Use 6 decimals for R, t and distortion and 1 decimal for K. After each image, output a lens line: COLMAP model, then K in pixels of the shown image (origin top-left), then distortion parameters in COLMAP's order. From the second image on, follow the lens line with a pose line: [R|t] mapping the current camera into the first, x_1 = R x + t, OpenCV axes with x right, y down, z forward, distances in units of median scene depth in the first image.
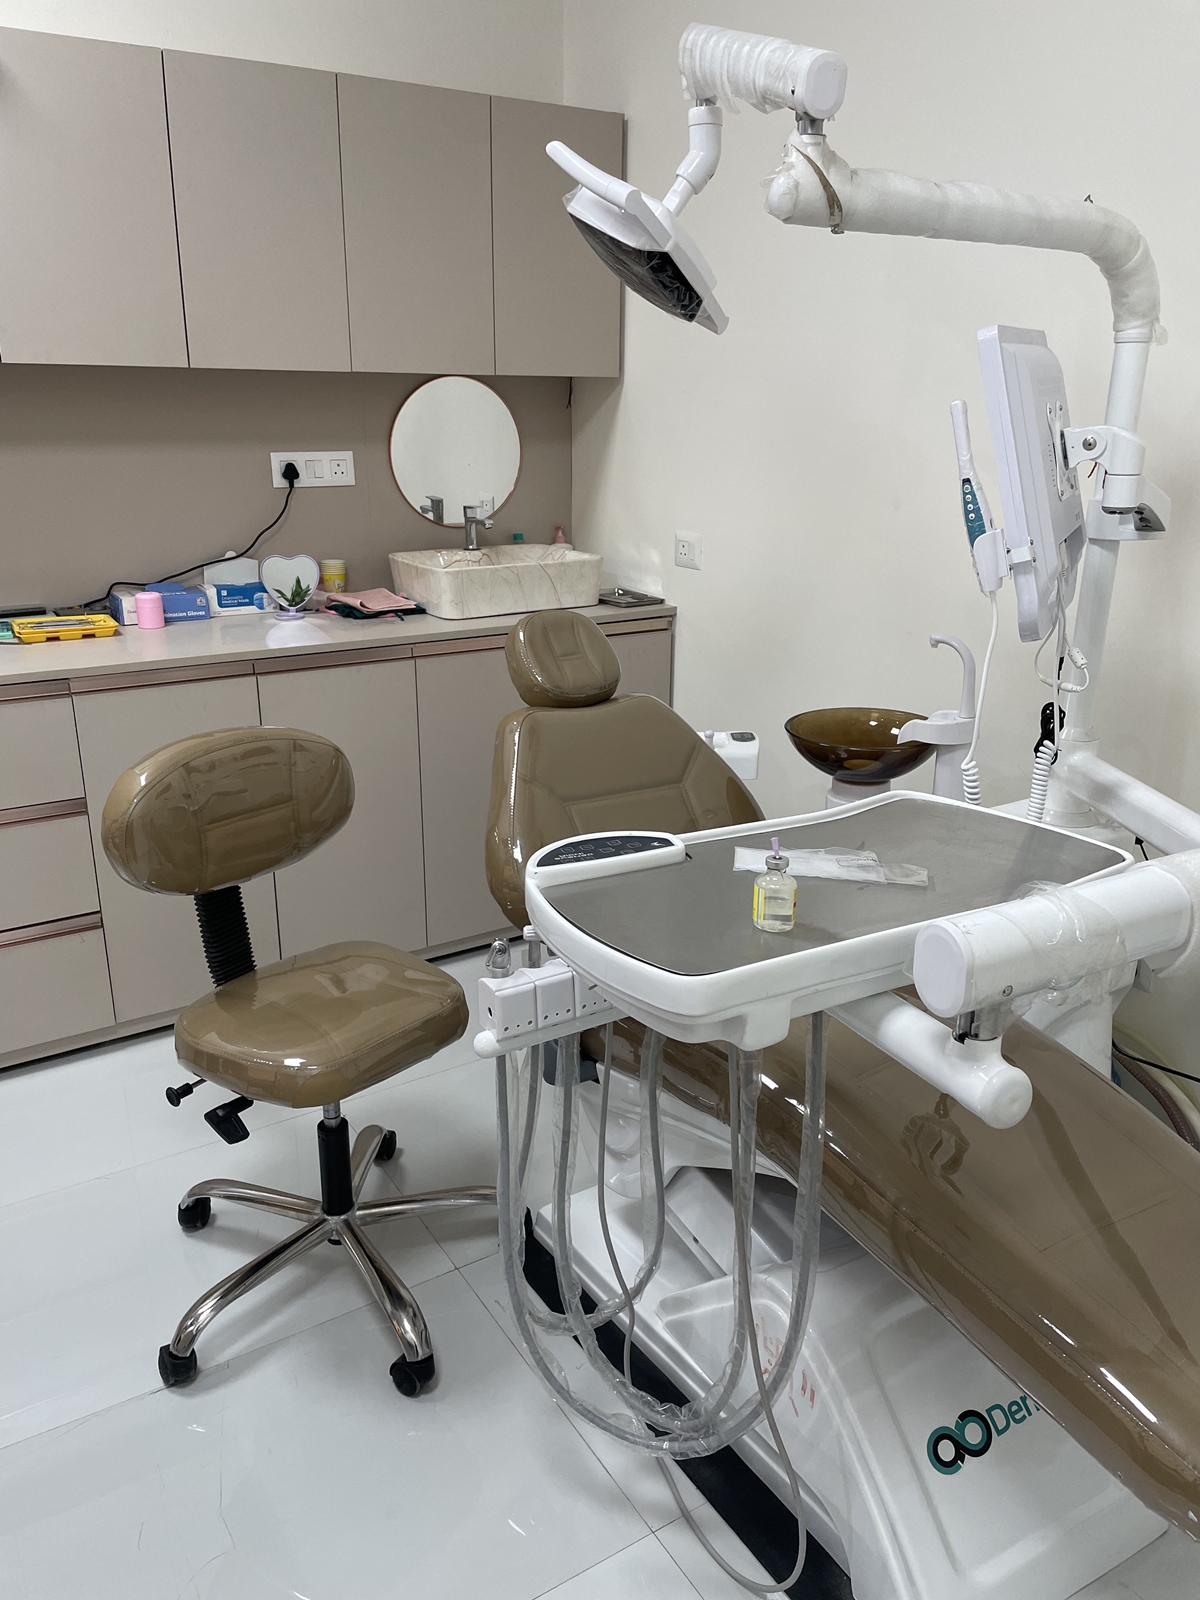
lens RADIAL K [[1195.6, 0, 588.4], [0, 1195.6, 804.8], [0, 0, 1]] dist [-0.031882, -0.003375]
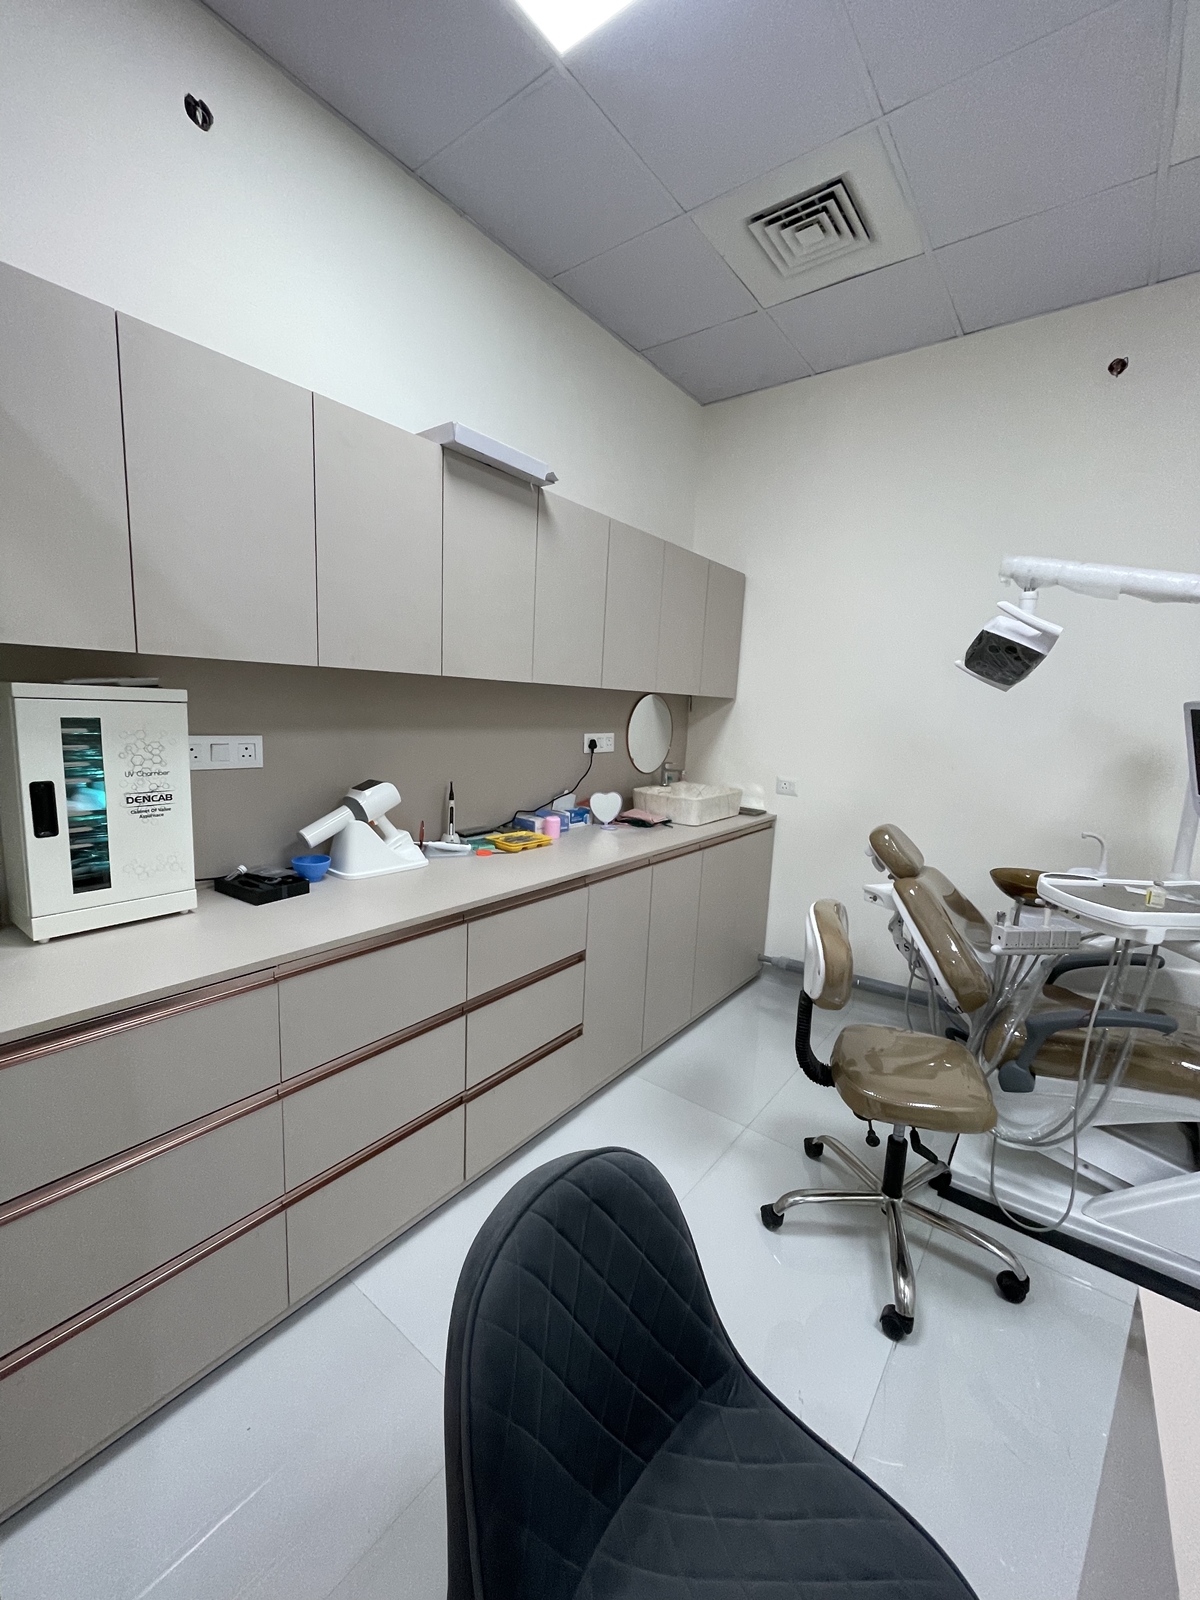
lens RADIAL K [[643.4, 0, 593.7], [0, 643.4, 805.6], [0, 0, 1]] dist [-0.003484, 0.000502]
pose [[0.946865, -0.023995, 0.320735, -0.552119], [0.072038, 0.987700, -0.138778, -0.060802], [-0.313460, 0.154509, 0.936947, 0.132342]]
